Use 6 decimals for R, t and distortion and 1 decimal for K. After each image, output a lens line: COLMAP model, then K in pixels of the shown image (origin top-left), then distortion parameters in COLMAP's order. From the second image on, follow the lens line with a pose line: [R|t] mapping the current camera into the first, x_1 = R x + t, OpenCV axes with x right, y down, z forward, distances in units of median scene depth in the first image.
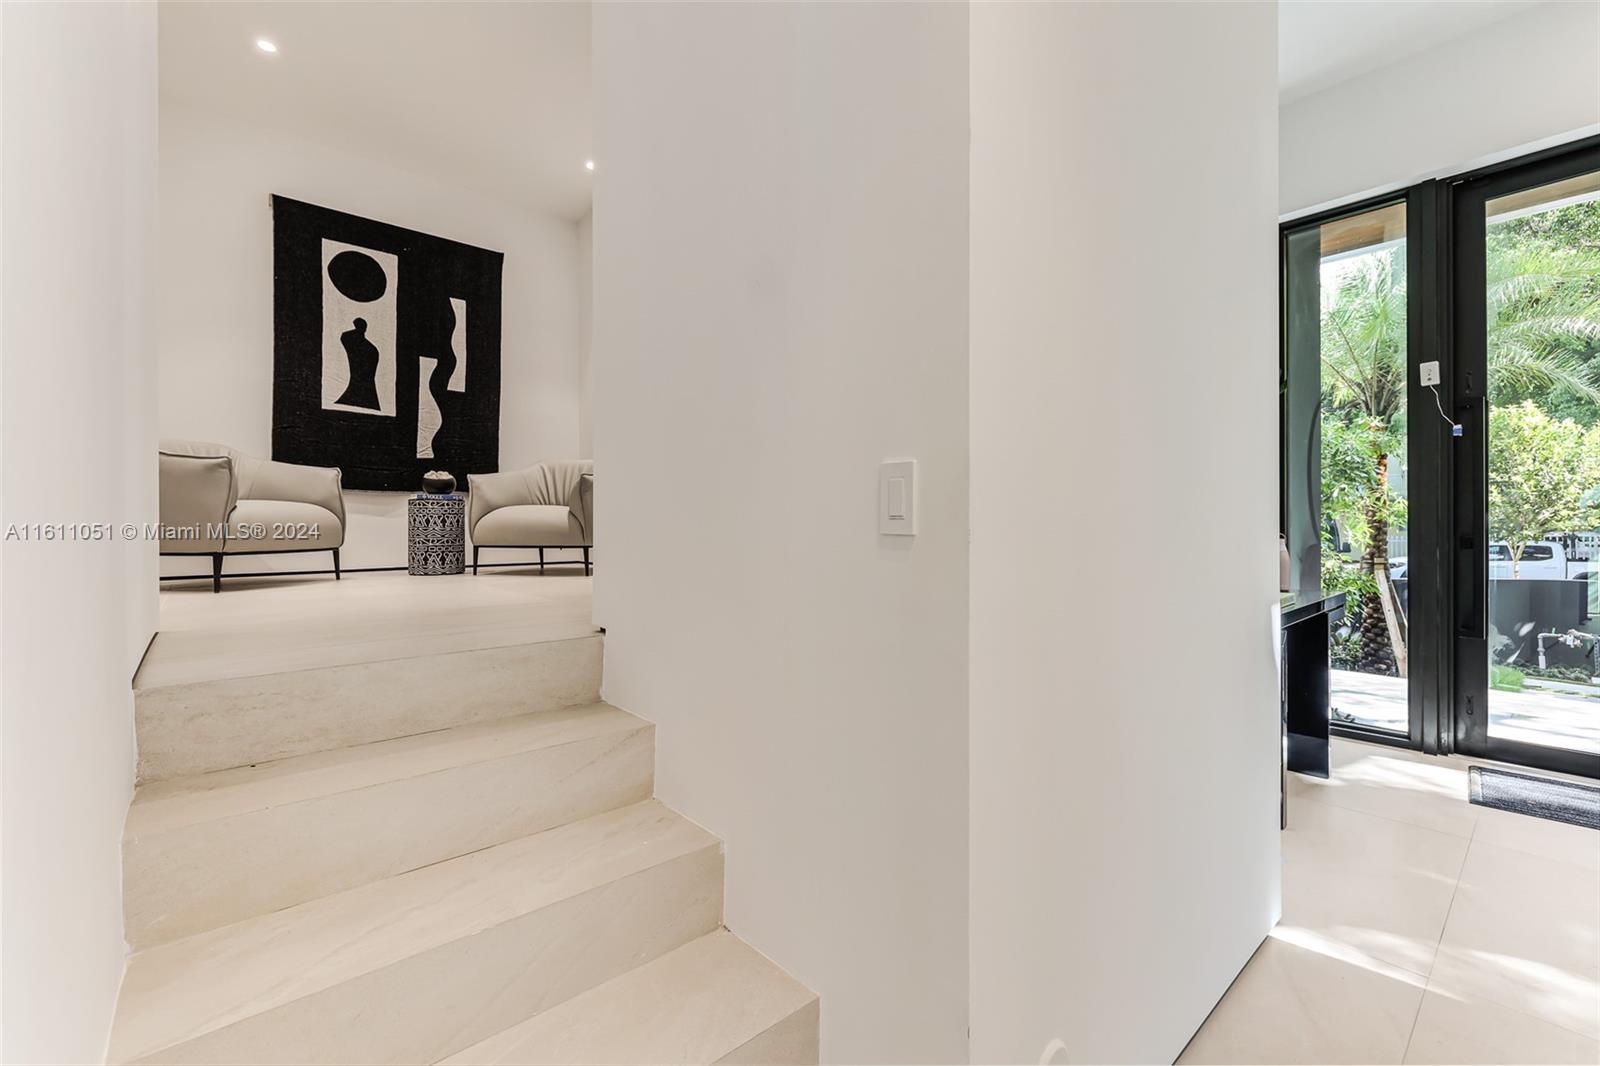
lens RADIAL K [[683.6, 0, 795.2], [0, 683.6, 533.8], [0, 0, 1]] dist [0.000461, -0.000299]
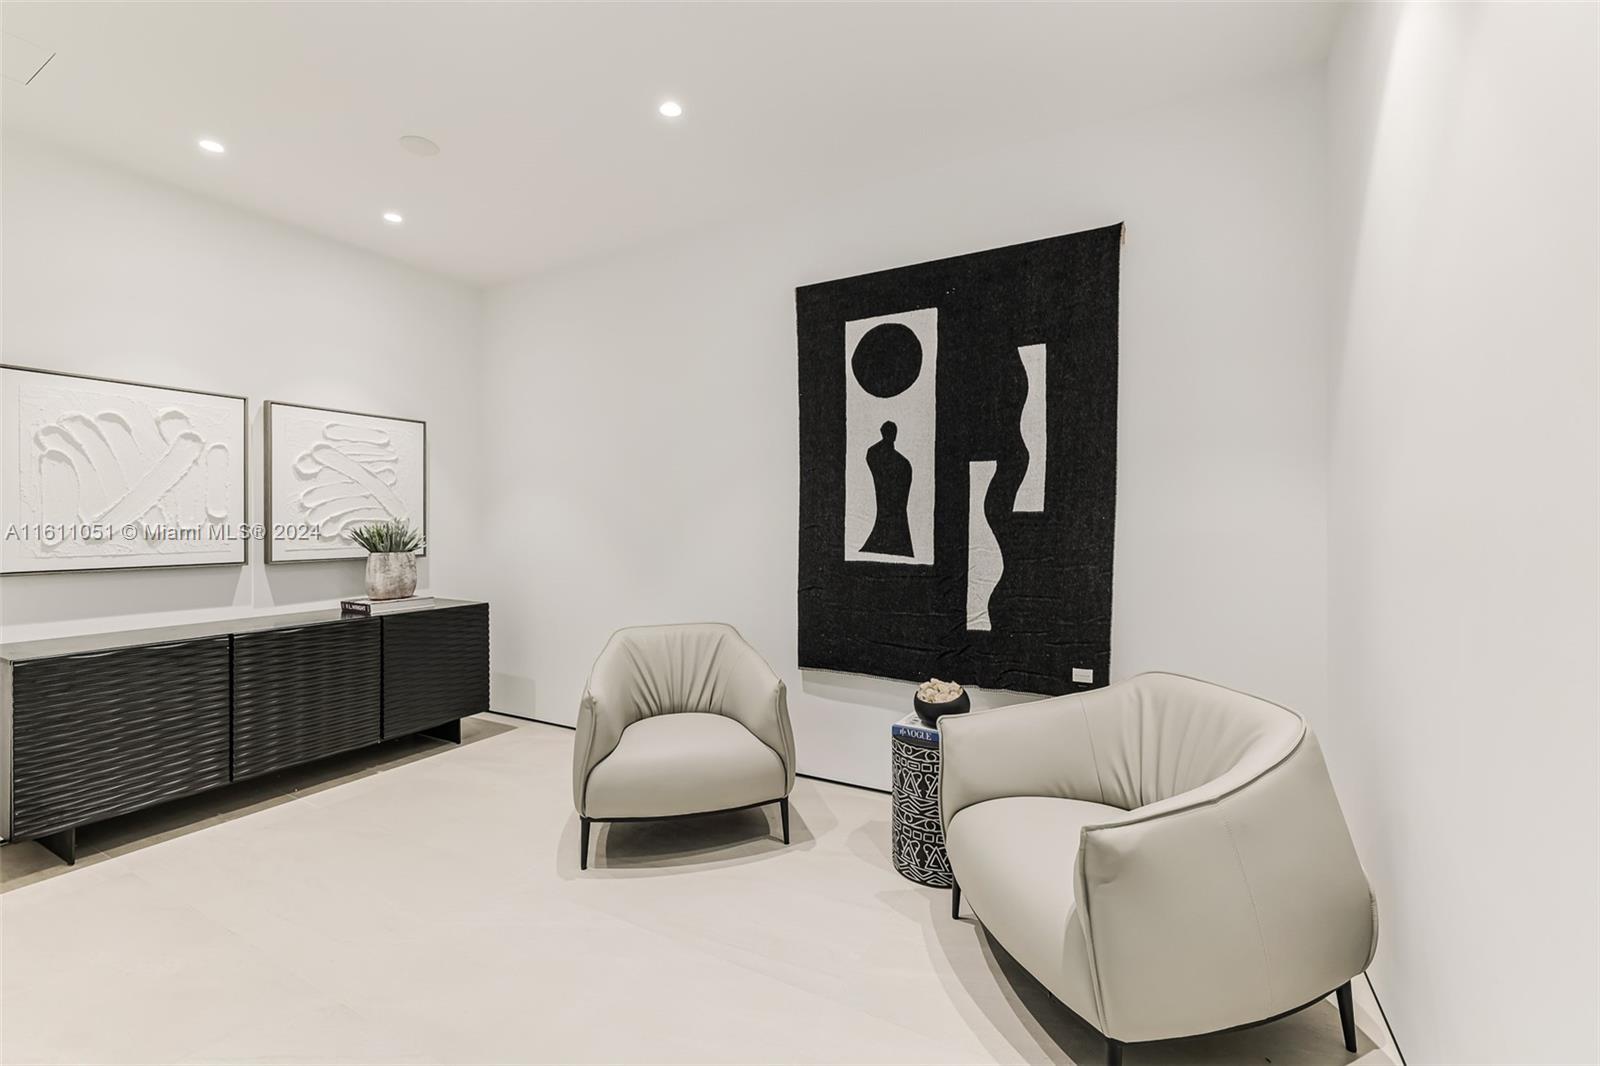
lens RADIAL K [[683.6, 0, 788.4], [0, 683.6, 522.9], [0, 0, 1]] dist [0.000461, -0.000299]
pose [[0.328722, 0.007208, -0.944399, -0.035523], [-0.004340, 0.999972, 0.006122, -0.213625], [0.944417, 0.002087, 0.328744, 0.668059]]
